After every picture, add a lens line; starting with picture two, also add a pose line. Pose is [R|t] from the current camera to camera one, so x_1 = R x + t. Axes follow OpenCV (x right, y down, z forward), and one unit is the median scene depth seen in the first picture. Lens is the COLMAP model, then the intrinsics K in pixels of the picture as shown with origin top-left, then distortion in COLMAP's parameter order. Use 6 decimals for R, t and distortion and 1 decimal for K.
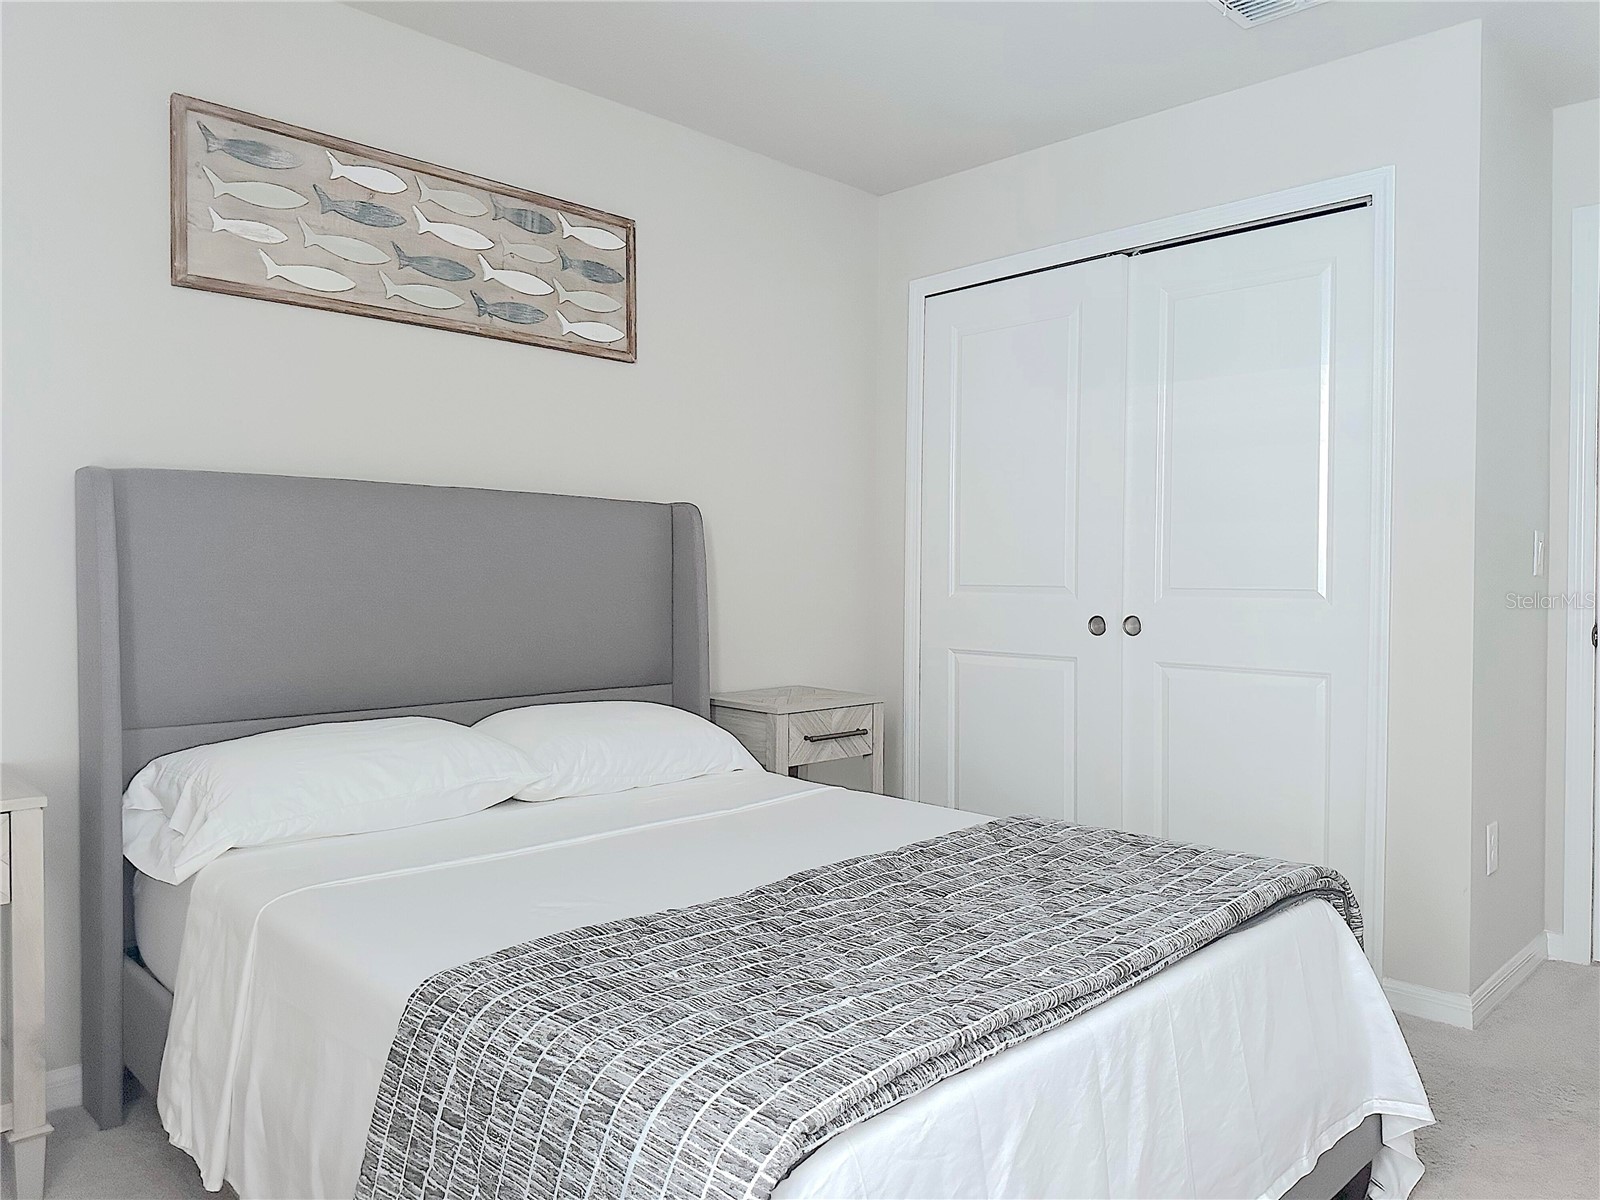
lens RADIAL K [[1122.0, 0, 802.5], [0, 1122.0, 607.3], [0, 0, 1]] dist [-0.008747, -0.008630]
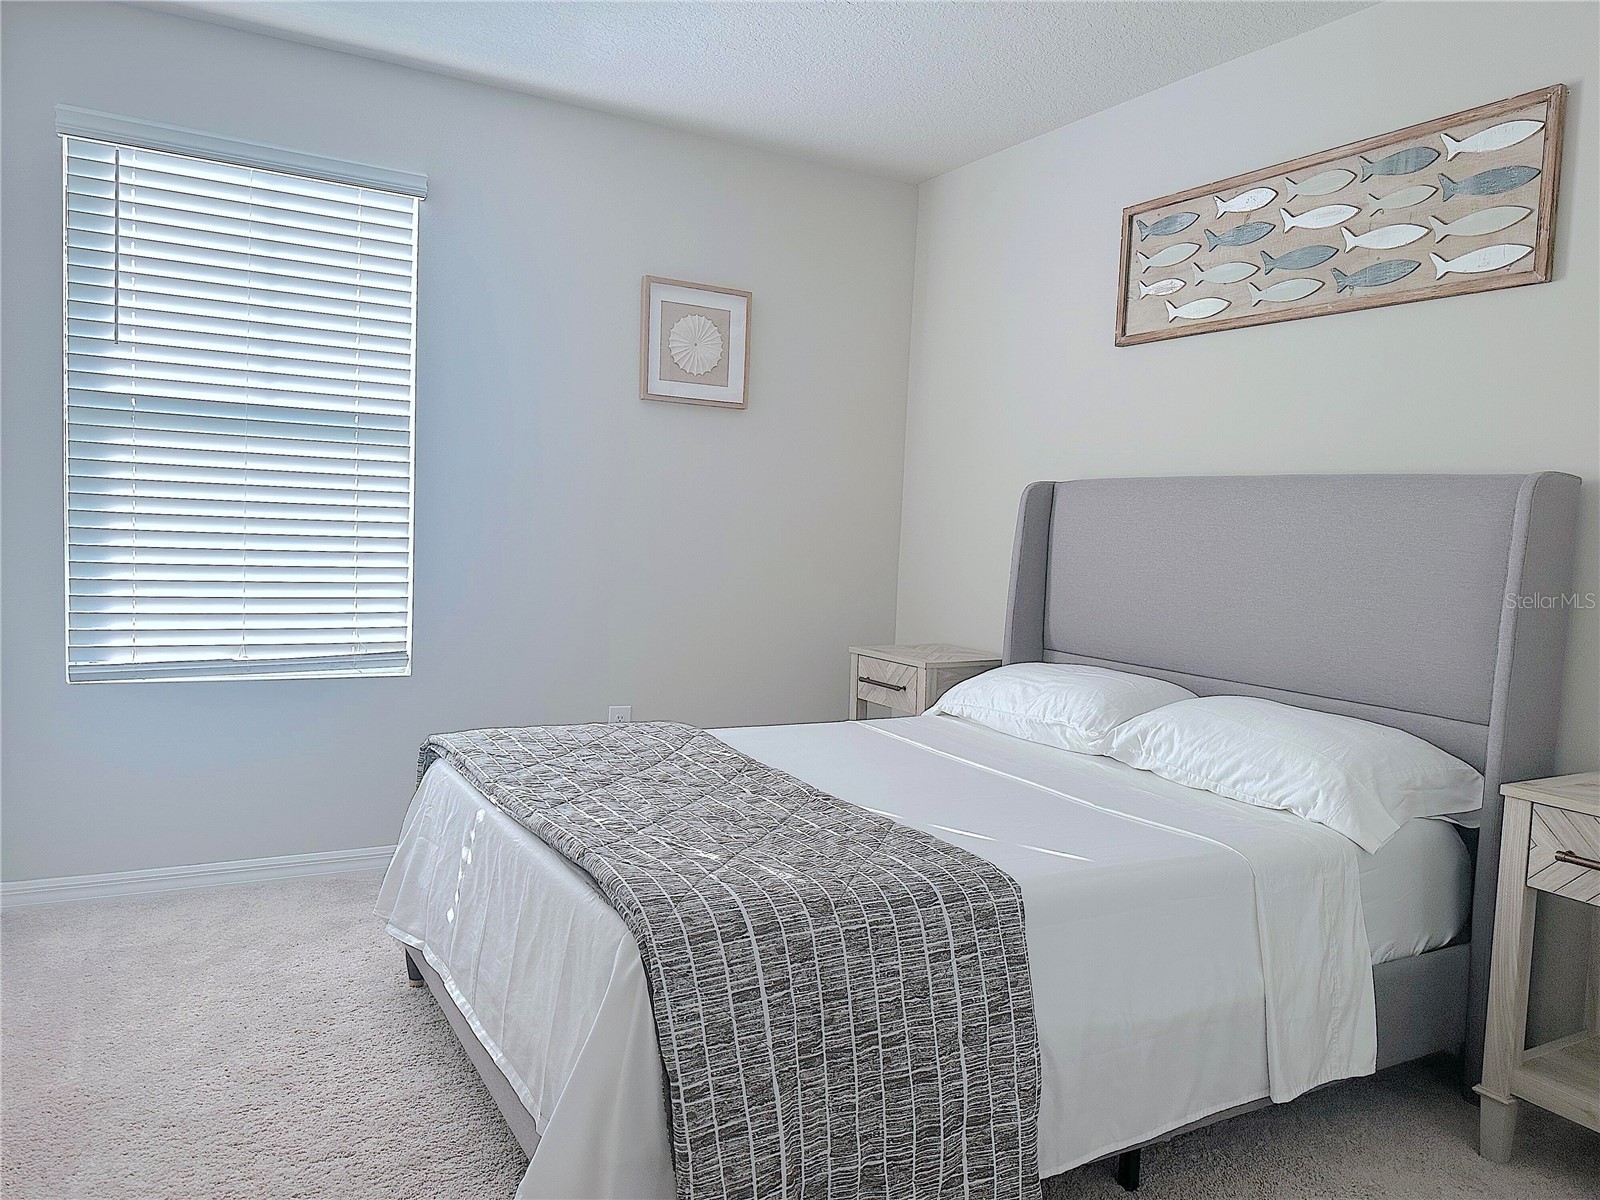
lens RADIAL K [[1122.0, 0, 800.7], [0, 1122.0, 594.9], [0, 0, 1]] dist [-0.008747, -0.008630]
pose [[-0.233861, 0.031533, -0.971759, 0.733882], [-0.081200, 0.995349, 0.051840, -0.017724], [0.968873, 0.091031, -0.230213, 0.792298]]
